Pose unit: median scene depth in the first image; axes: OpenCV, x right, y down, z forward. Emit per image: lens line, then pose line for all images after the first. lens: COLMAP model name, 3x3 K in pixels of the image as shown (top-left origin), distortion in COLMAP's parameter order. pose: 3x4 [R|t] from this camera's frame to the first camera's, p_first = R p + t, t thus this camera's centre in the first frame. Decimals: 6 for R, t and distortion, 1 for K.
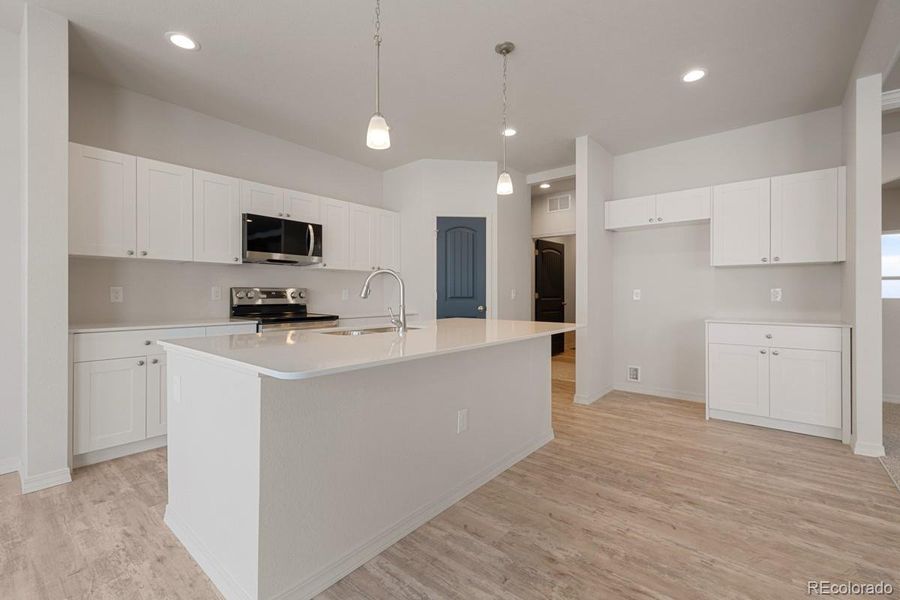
lens RADIAL K [[385.2, 0, 450.0], [0, 385.2, 300.0], [0, 0, 1]] dist [0.000580, -0.000066]
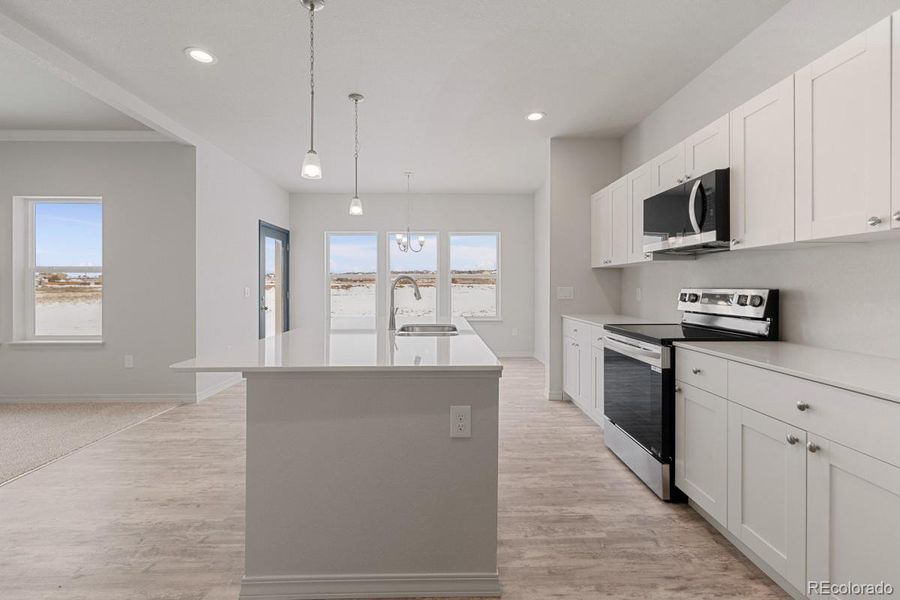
lens RADIAL K [[378.4, 0, 450.0], [0, 378.4, 300.0], [0, 0, 1]] dist [0.000421, 0.000206]
pose [[-0.748279, 0.024582, -0.662929, 0.429201], [-0.005884, 0.999028, 0.043685, -0.049484], [0.663358, 0.036589, -0.747407, 1.719486]]
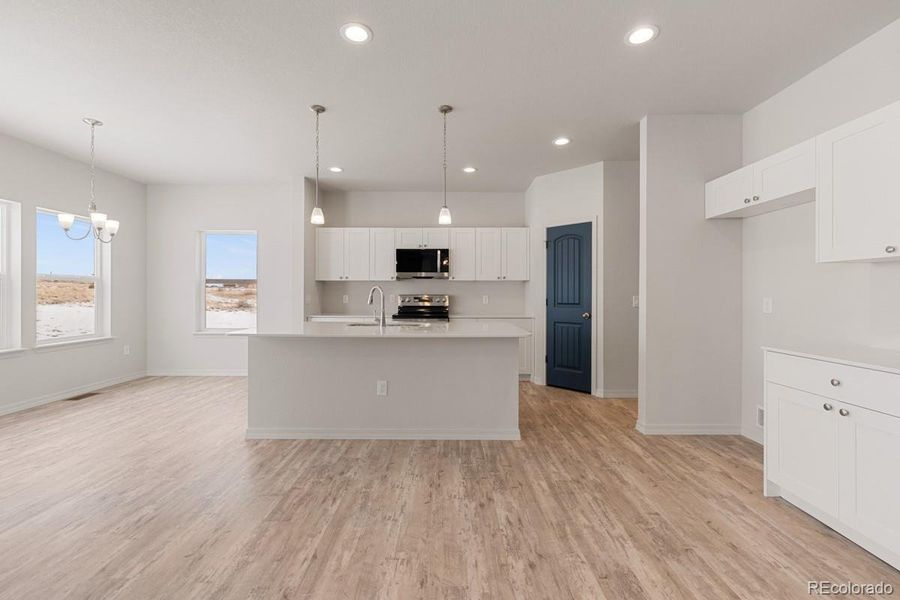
lens RADIAL K [[378.4, 0, 450.0], [0, 378.4, 300.0], [0, 0, 1]] dist [0.000421, 0.000206]
pose [[0.643977, 0.013976, -0.764917, 1.058846], [-0.011915, 0.999895, 0.008238, -0.036570], [0.764952, 0.003810, 0.644076, 0.202623]]
